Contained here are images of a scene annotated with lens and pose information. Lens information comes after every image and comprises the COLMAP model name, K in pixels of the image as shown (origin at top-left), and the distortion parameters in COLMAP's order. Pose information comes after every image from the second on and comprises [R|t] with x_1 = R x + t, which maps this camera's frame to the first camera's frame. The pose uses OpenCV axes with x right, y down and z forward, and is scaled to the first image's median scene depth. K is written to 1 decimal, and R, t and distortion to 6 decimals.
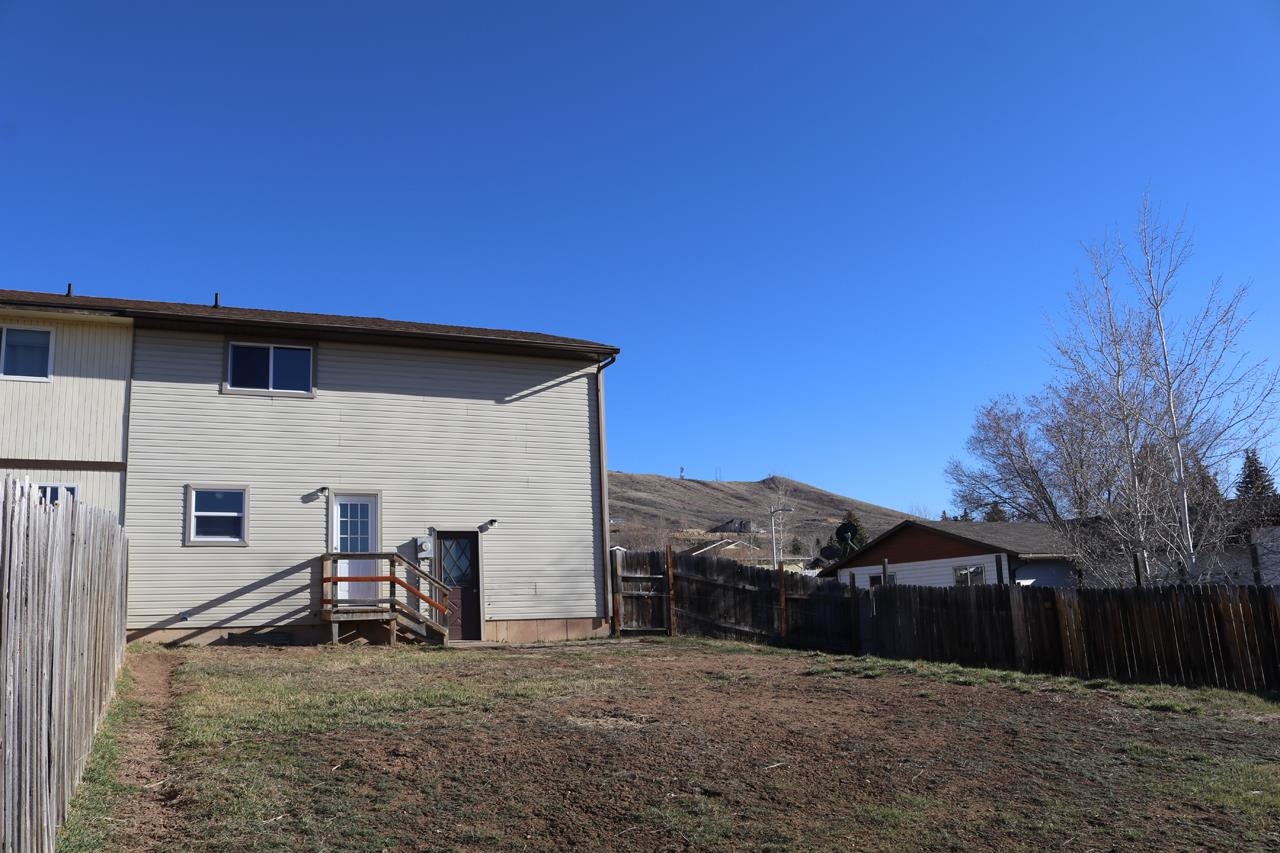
lens RADIAL K [[1050.2, 0, 640.0], [0, 1050.2, 426.5], [0, 0, 1]] dist [-0.145911, 0.111173]
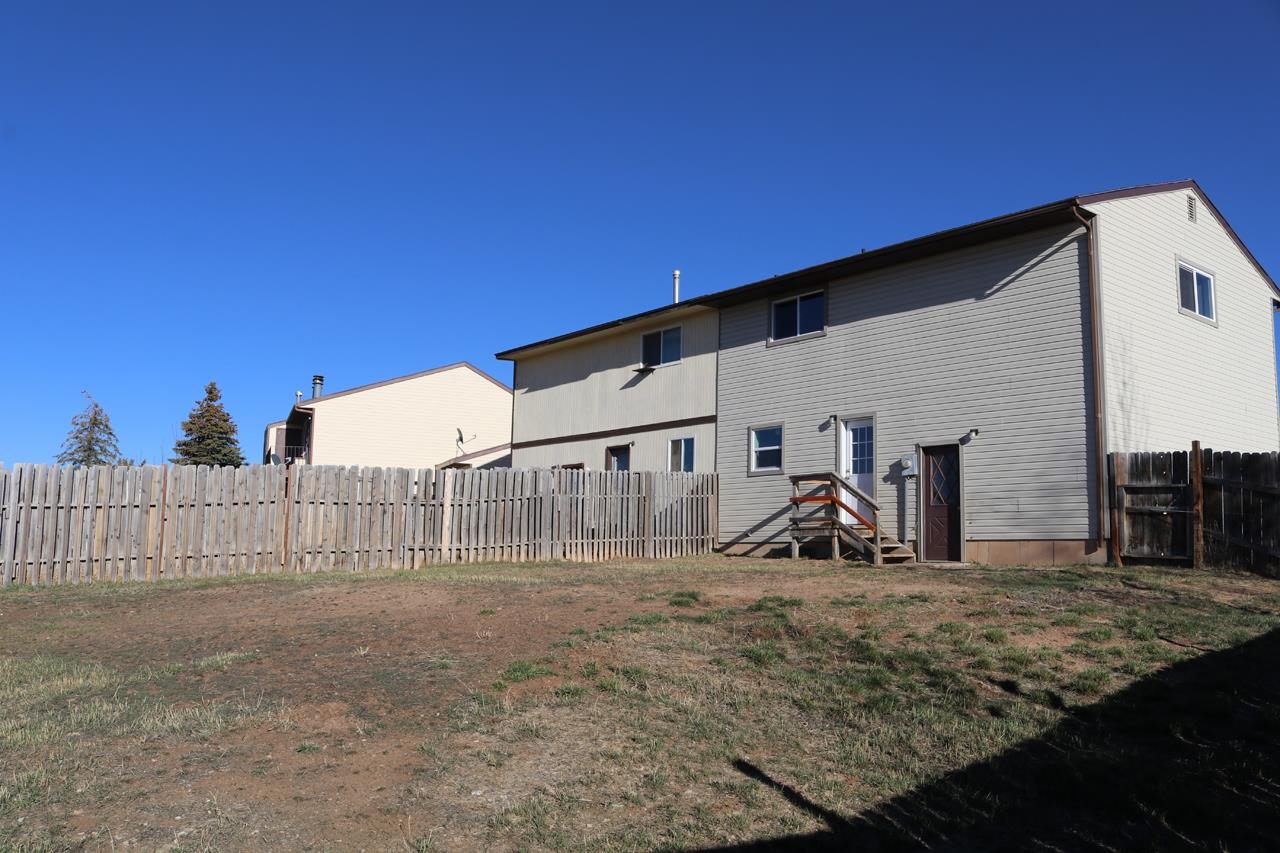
lens RADIAL K [[1050.2, 0, 640.0], [0, 1050.2, 426.5], [0, 0, 1]] dist [-0.145911, 0.111173]
pose [[0.228645, -0.086006, -0.969703, 0.692511], [0.142528, 0.988314, -0.054050, 0.098042], [0.963020, -0.125851, 0.238231, 0.532615]]
